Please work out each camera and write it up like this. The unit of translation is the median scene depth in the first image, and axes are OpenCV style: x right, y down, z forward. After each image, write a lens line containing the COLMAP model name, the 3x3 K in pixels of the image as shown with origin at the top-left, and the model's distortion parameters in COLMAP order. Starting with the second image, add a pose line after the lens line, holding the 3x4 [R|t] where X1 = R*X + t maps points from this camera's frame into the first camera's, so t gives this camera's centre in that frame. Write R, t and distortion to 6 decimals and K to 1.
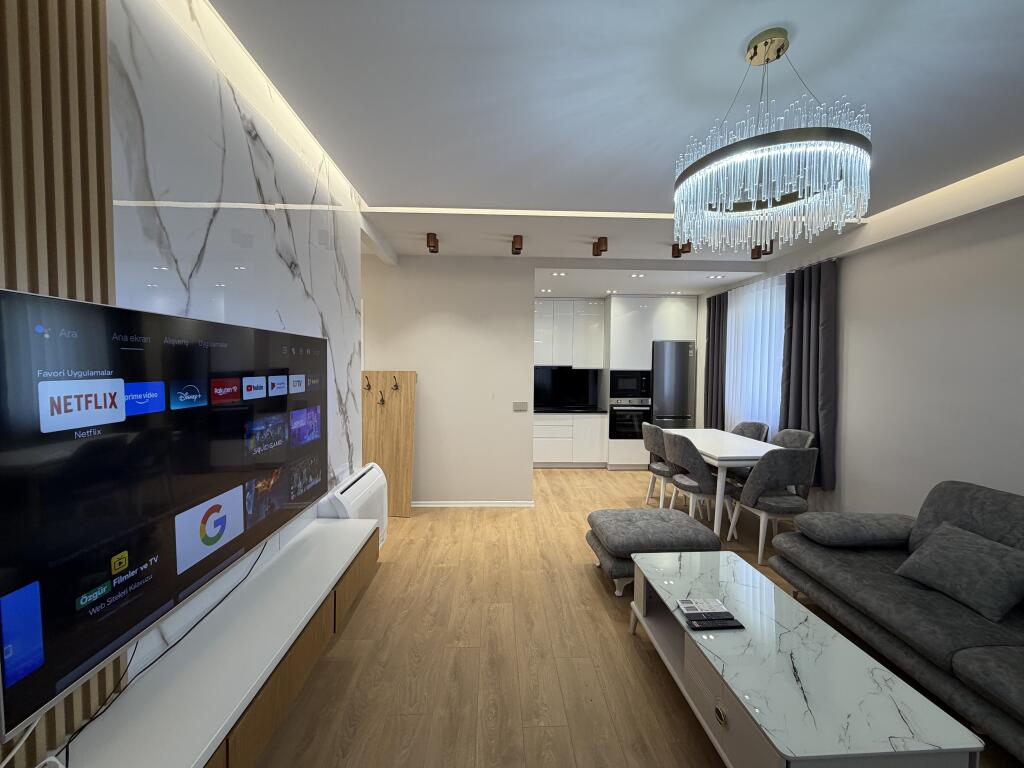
lens RADIAL K [[407.3, 0, 513.4], [0, 407.3, 385.0], [0, 0, 1]] dist [-0.000352, 0.000050]
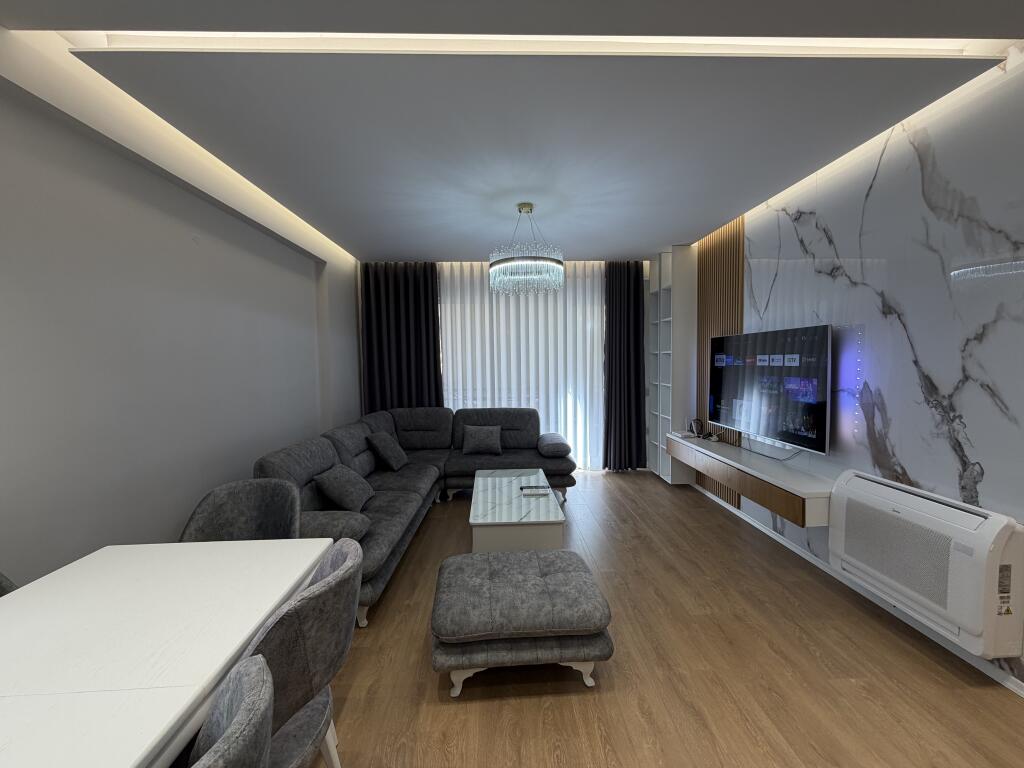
lens RADIAL K [[407.3, 0, 513.0], [0, 407.3, 384.4], [0, 0, 1]] dist [-0.000352, 0.000050]
pose [[-0.999955, 0.004165, 0.008465, 0.281099], [0.005043, 0.994299, 0.106509, -0.044365], [-0.007974, 0.106547, -0.994276, 1.375545]]
